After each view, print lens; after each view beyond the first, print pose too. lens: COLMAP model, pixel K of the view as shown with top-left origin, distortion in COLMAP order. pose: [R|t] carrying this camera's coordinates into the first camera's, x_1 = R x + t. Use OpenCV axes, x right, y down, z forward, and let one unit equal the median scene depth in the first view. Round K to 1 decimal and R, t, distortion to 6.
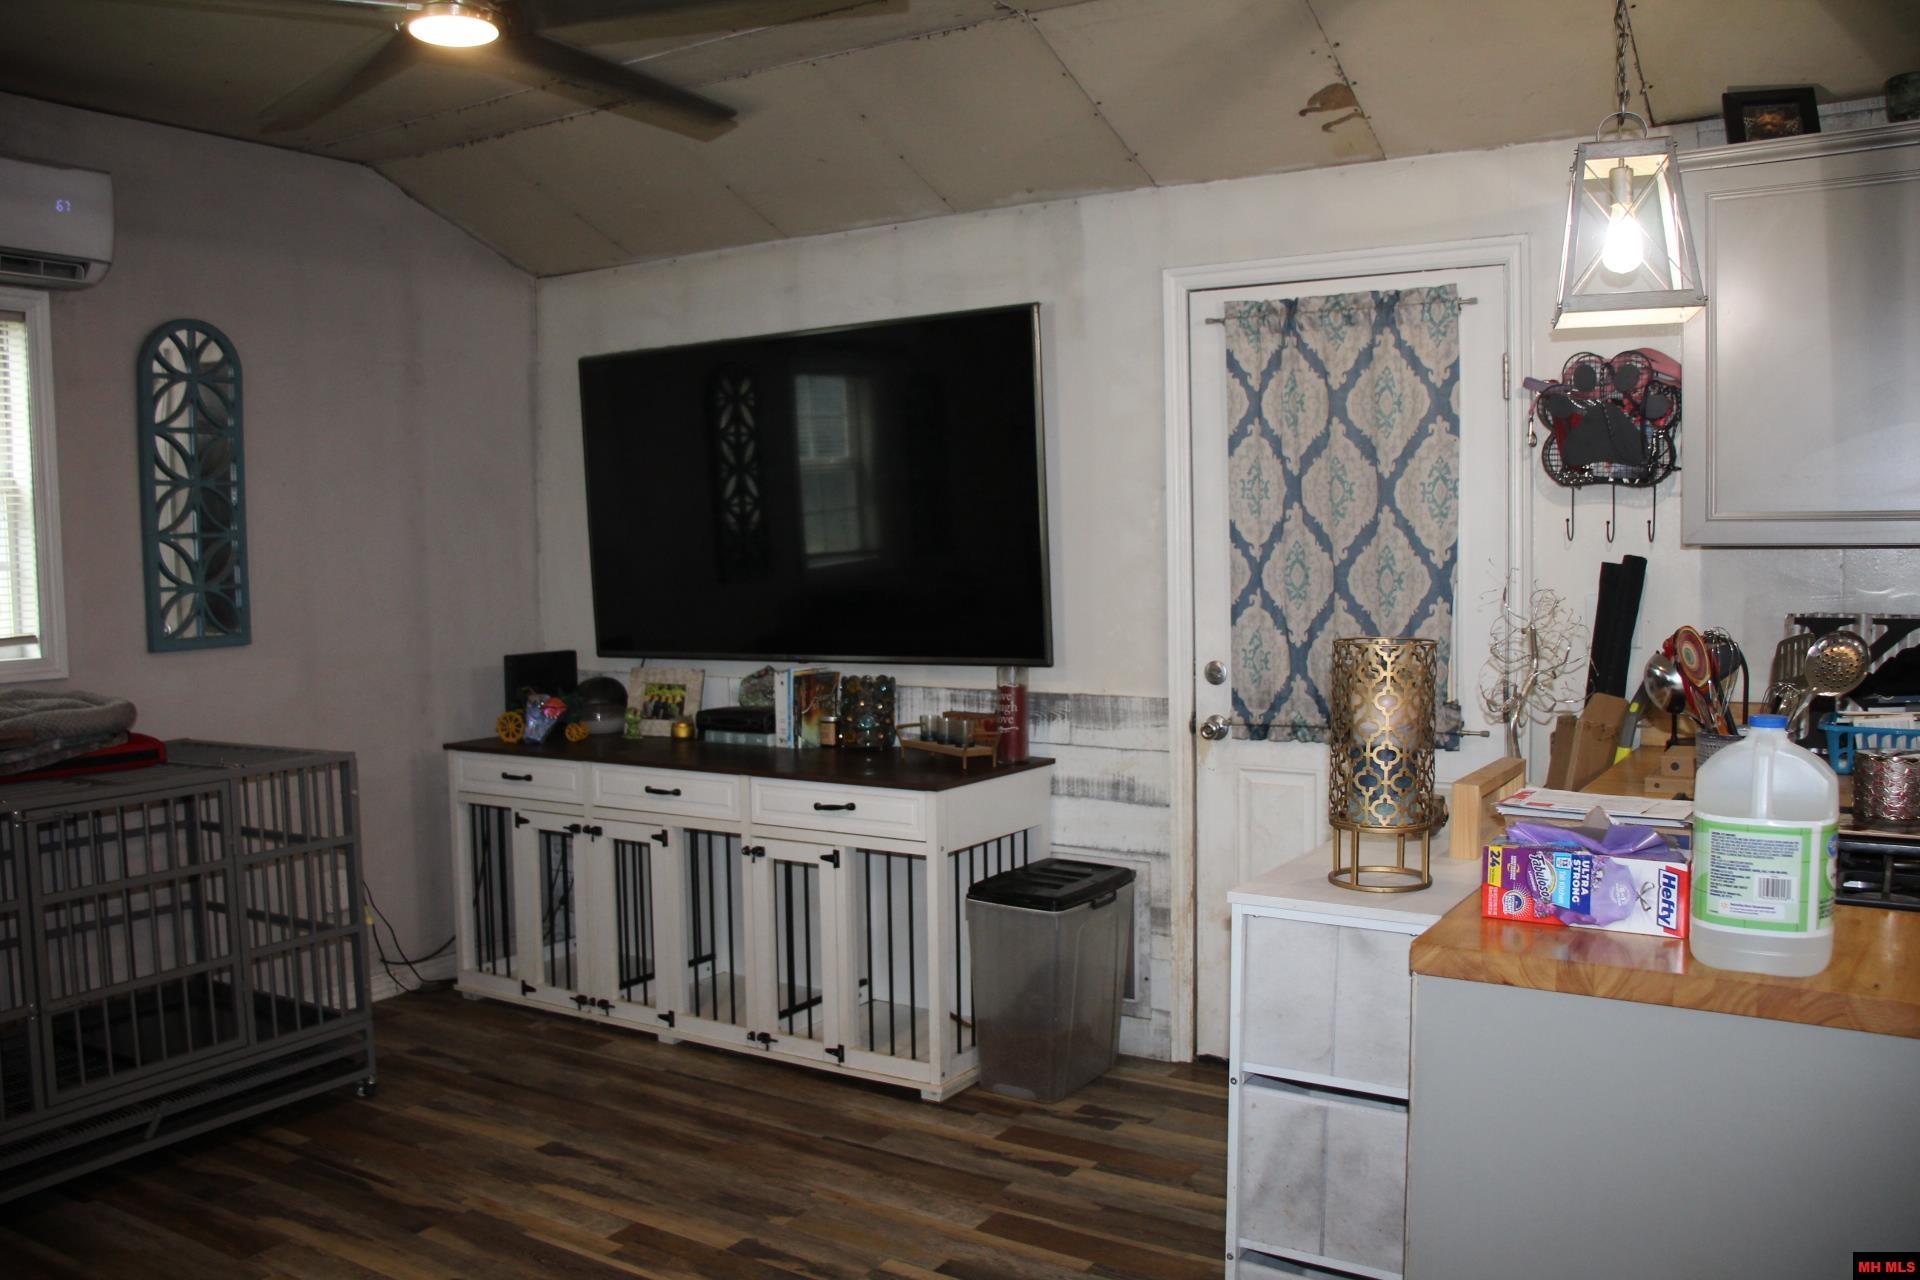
lens RADIAL K [[1584.0, 0, 957.8], [0, 1584.0, 640.0], [0, 0, 1]] dist [-0.150879, 0.109985]
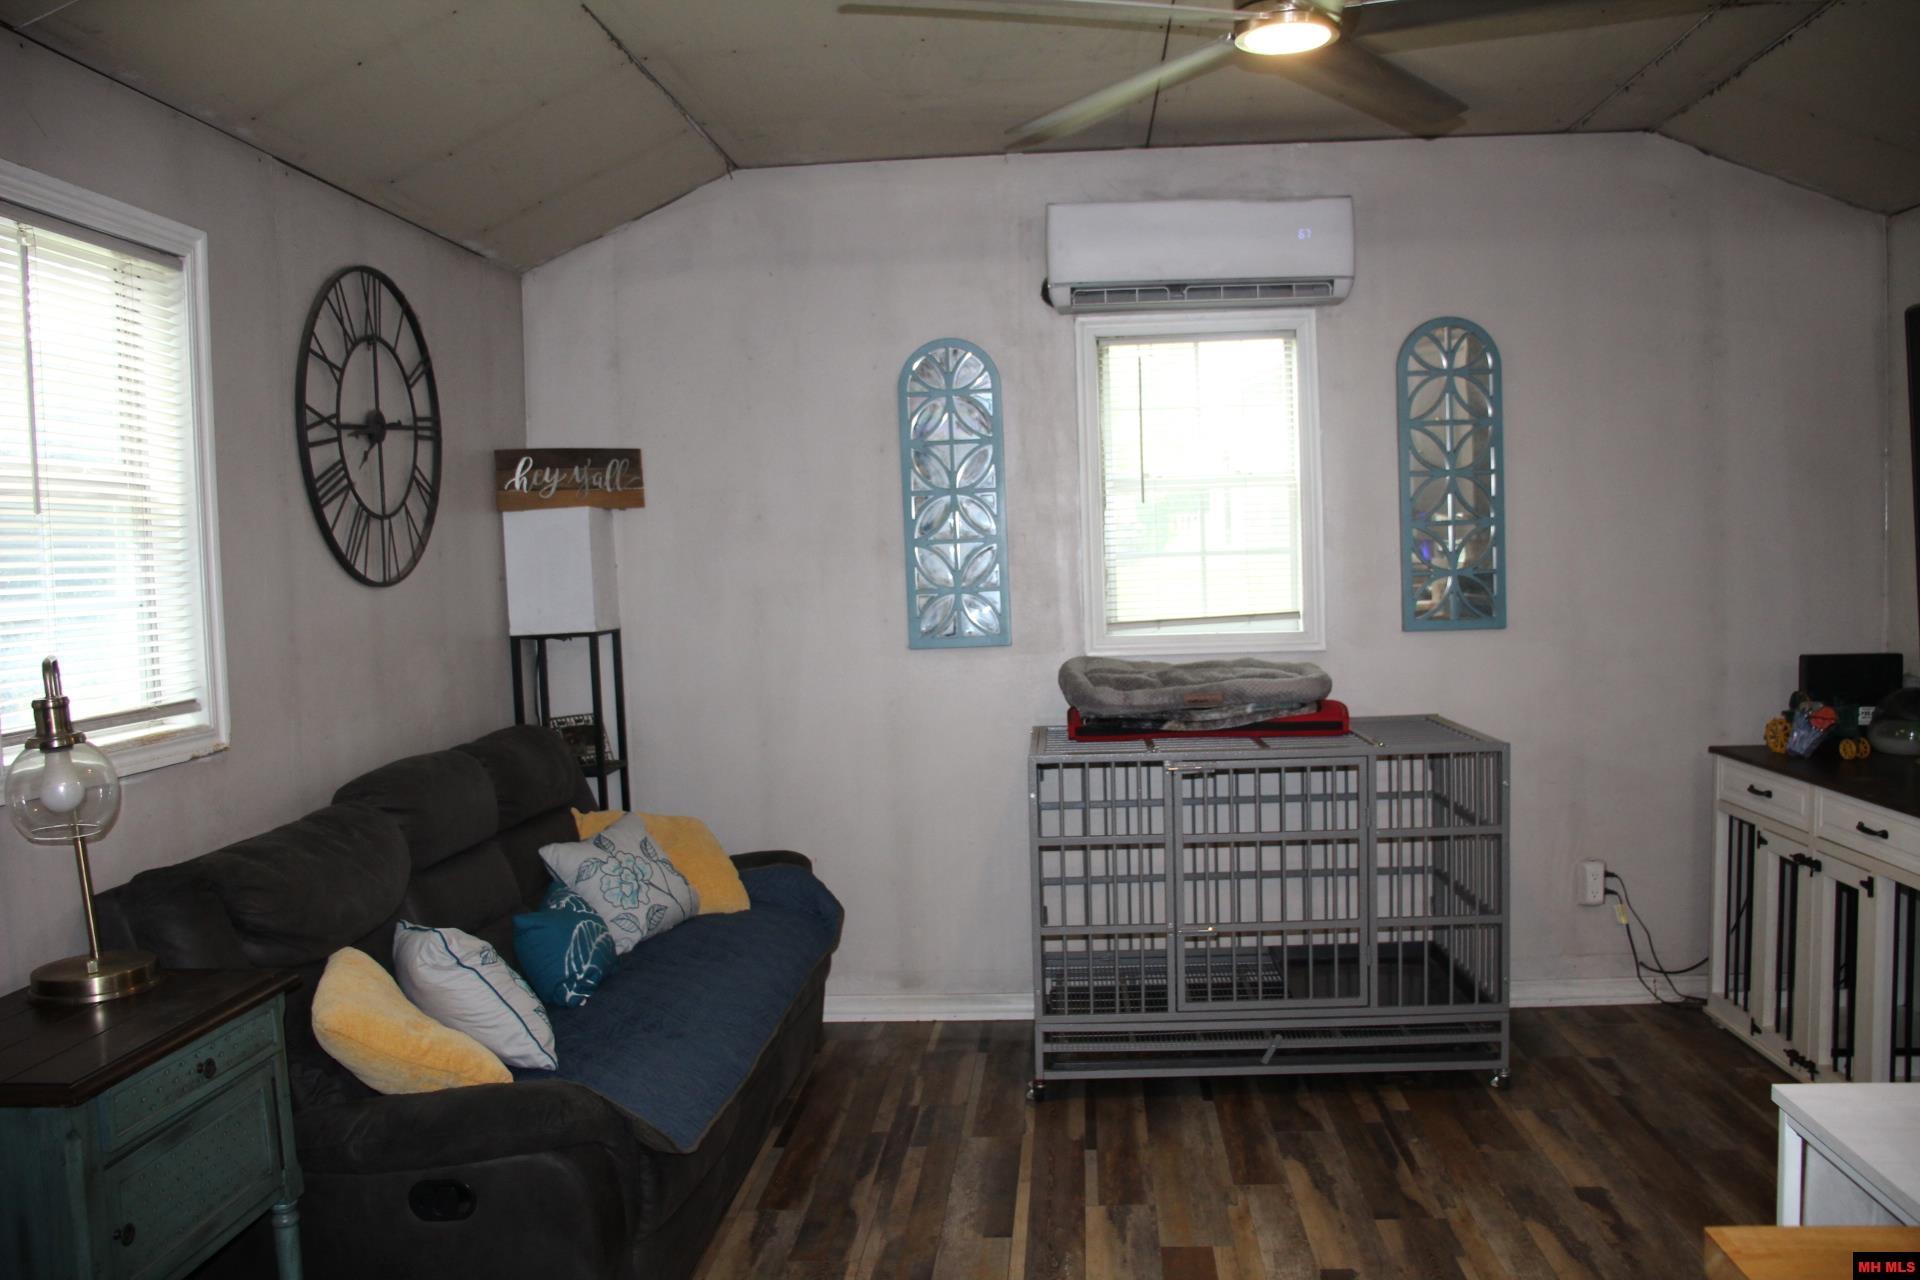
lens RADIAL K [[1584.0, 0, 957.8], [0, 1584.0, 642.9], [0, 0, 1]] dist [-0.150879, 0.109985]
pose [[0.476086, 0.057727, -0.877502, 0.308507], [-0.036517, 0.998280, 0.045860, -0.024384], [0.878640, 0.010211, 0.477375, 0.210213]]
